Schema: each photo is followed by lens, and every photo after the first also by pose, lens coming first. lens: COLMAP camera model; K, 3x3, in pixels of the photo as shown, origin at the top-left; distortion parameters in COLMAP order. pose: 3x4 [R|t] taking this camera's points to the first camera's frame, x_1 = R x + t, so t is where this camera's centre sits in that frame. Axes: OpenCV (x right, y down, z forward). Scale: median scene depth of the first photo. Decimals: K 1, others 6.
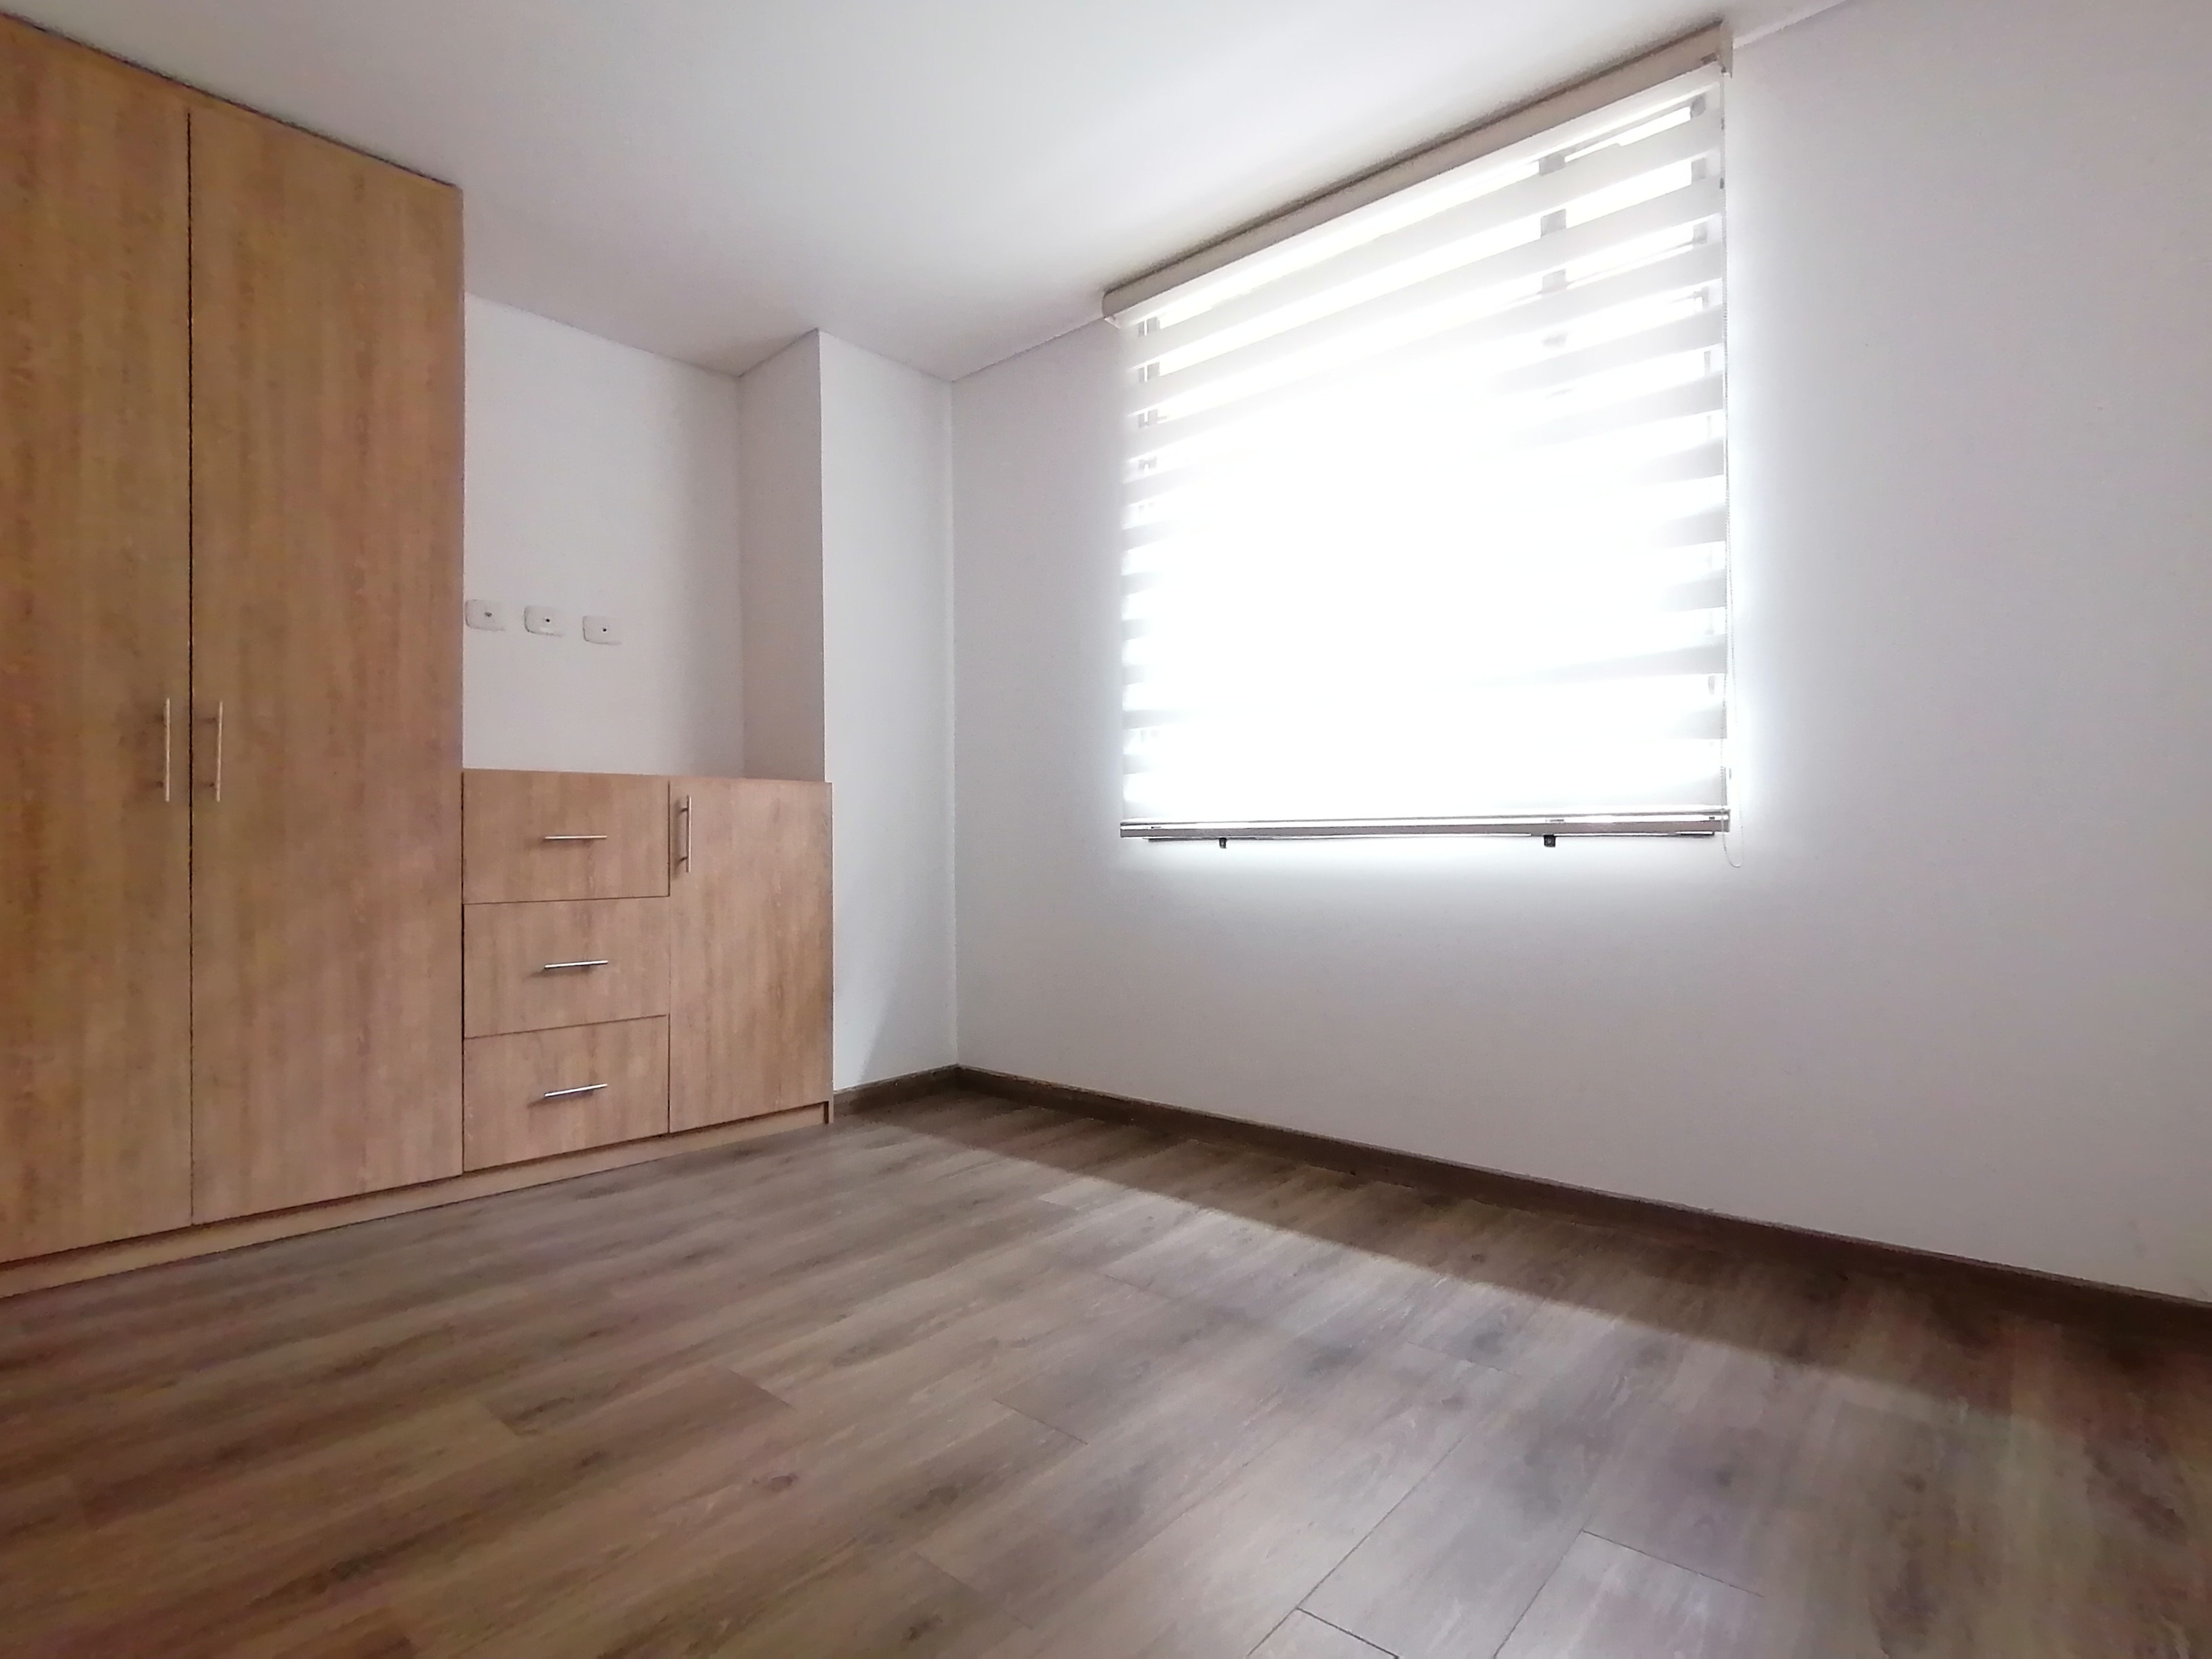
lens RADIAL K [[1123.1, 0, 1106.0], [0, 1123.1, 829.5], [0, 0, 1]] dist [0.002268, 0.001463]
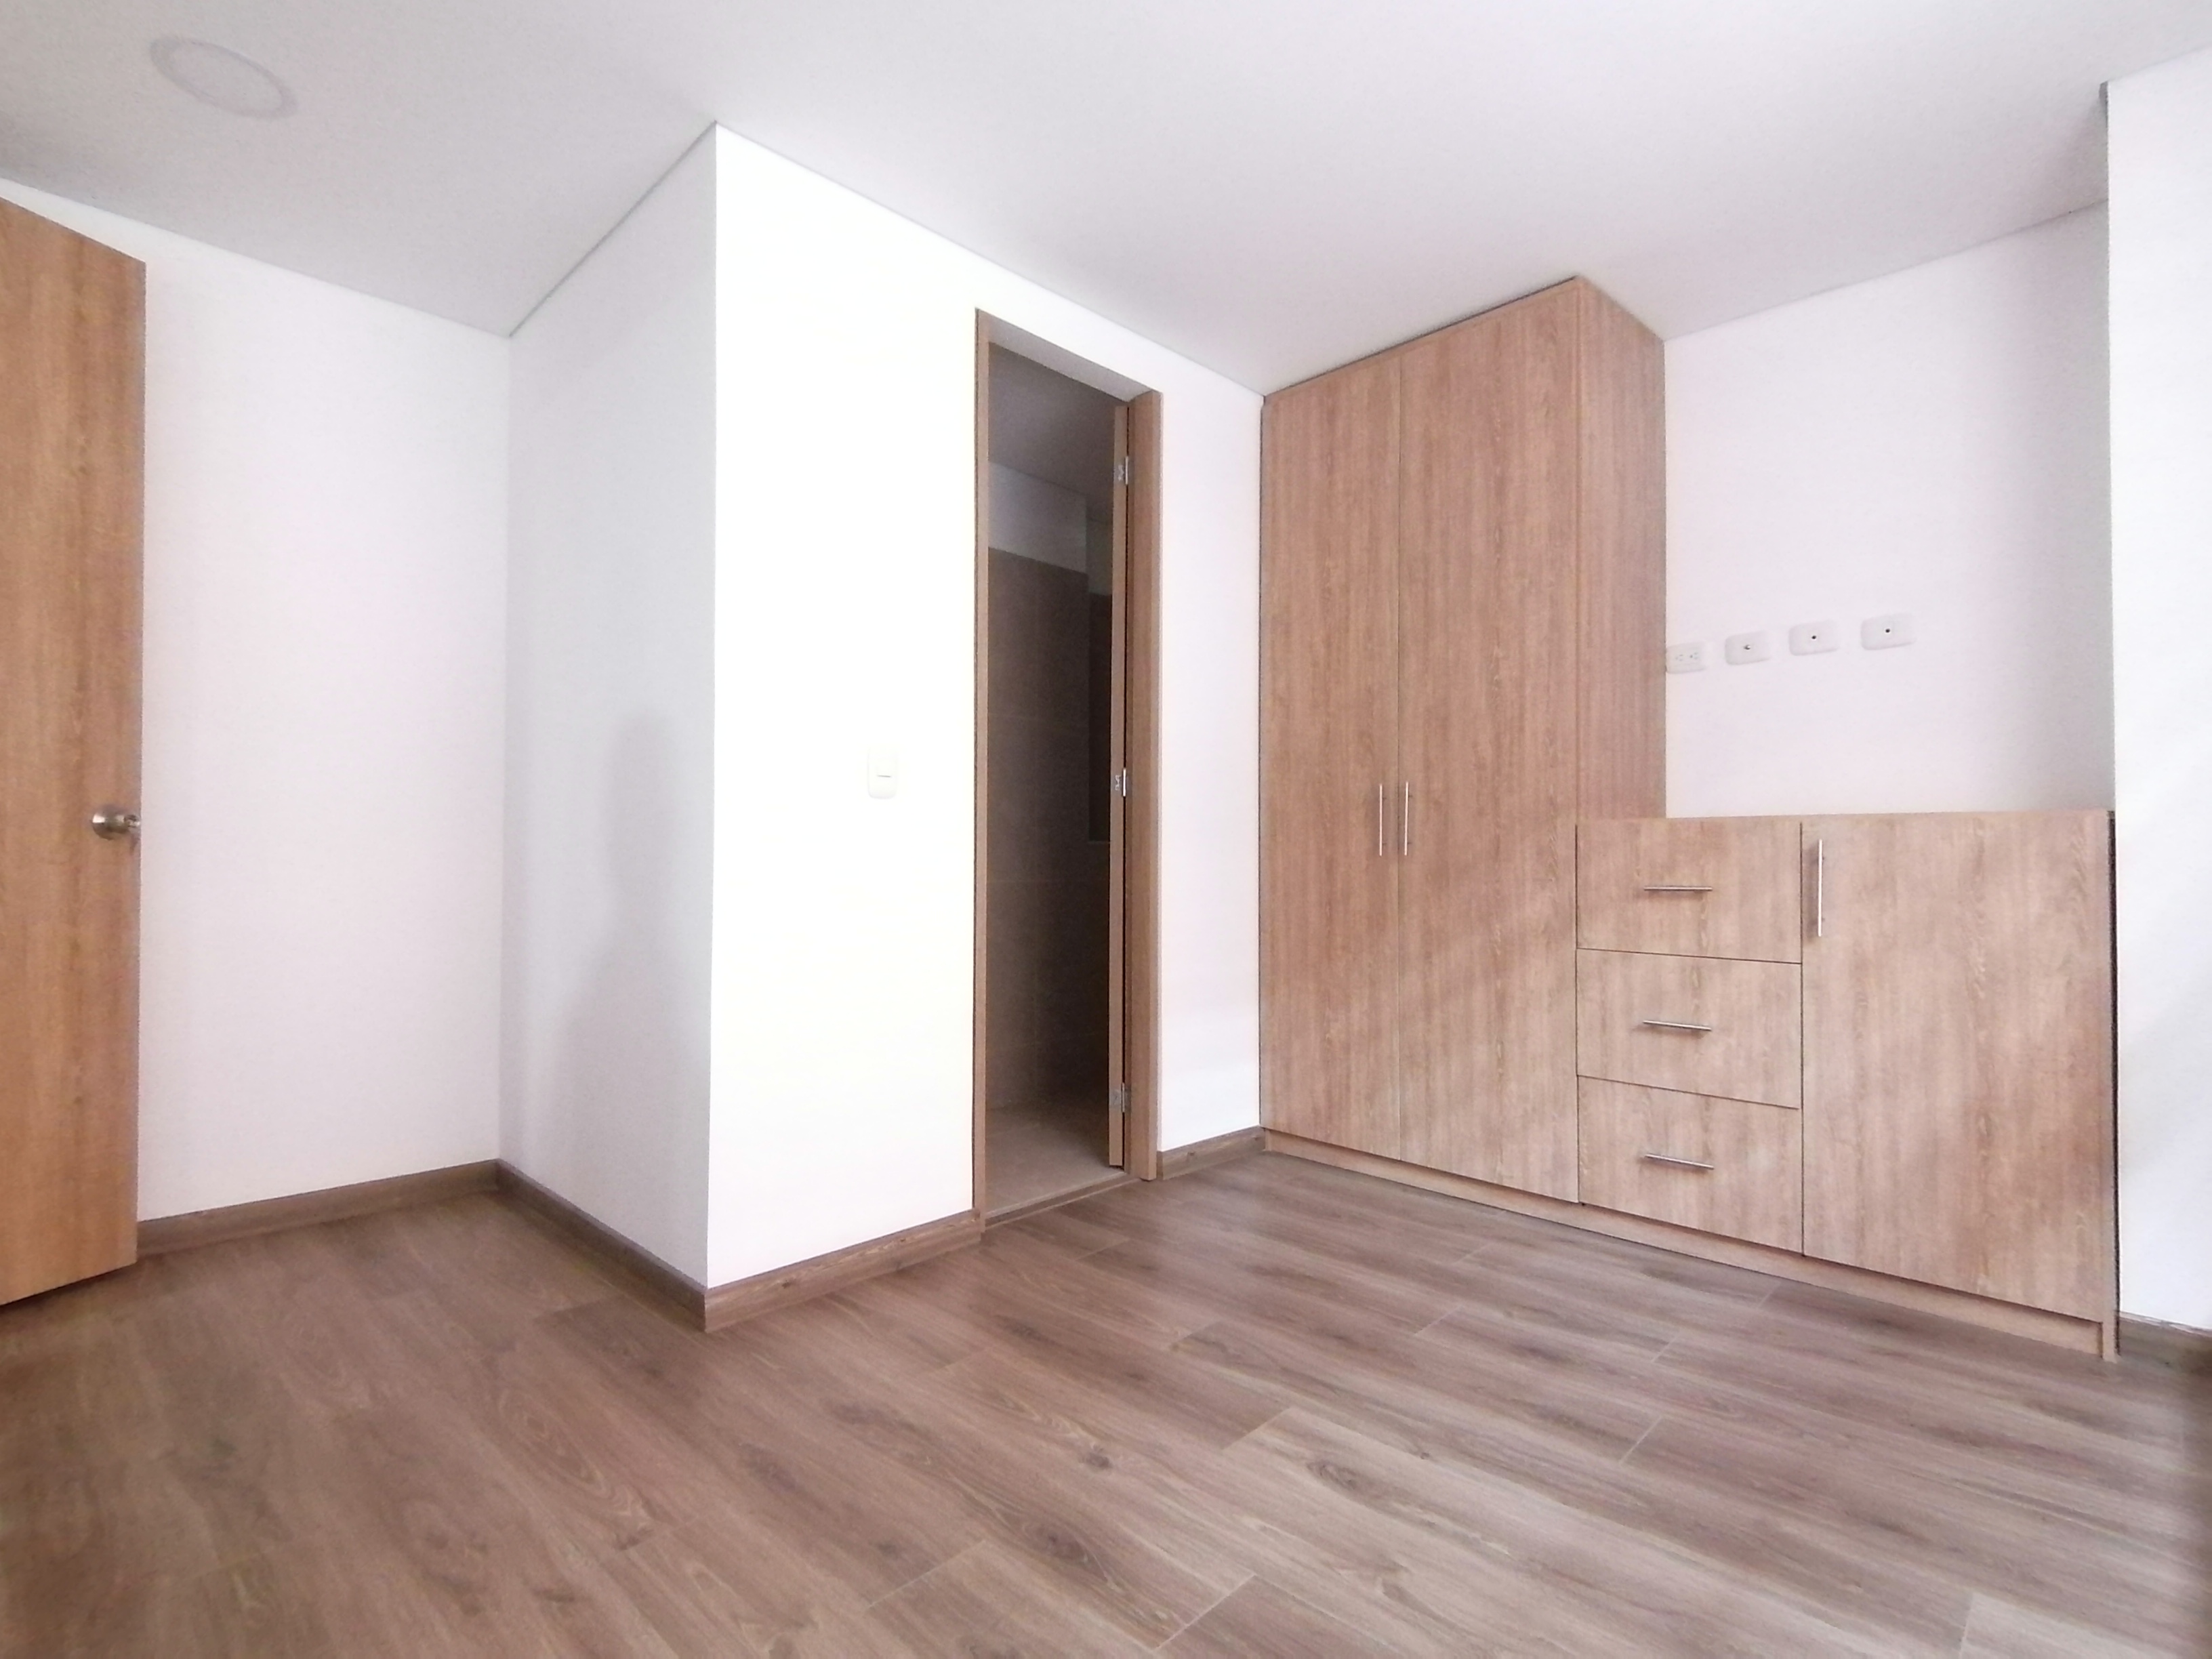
lens RADIAL K [[1107.0, 0, 1106.0], [0, 1107.0, 829.5], [0, 0, 1]] dist [-0.002520, -0.001623]
pose [[-0.052031, -0.012457, -0.998568, 0.513202], [0.008651, 0.999879, -0.012924, -0.037526], [0.998608, -0.009311, -0.051917, 0.632565]]
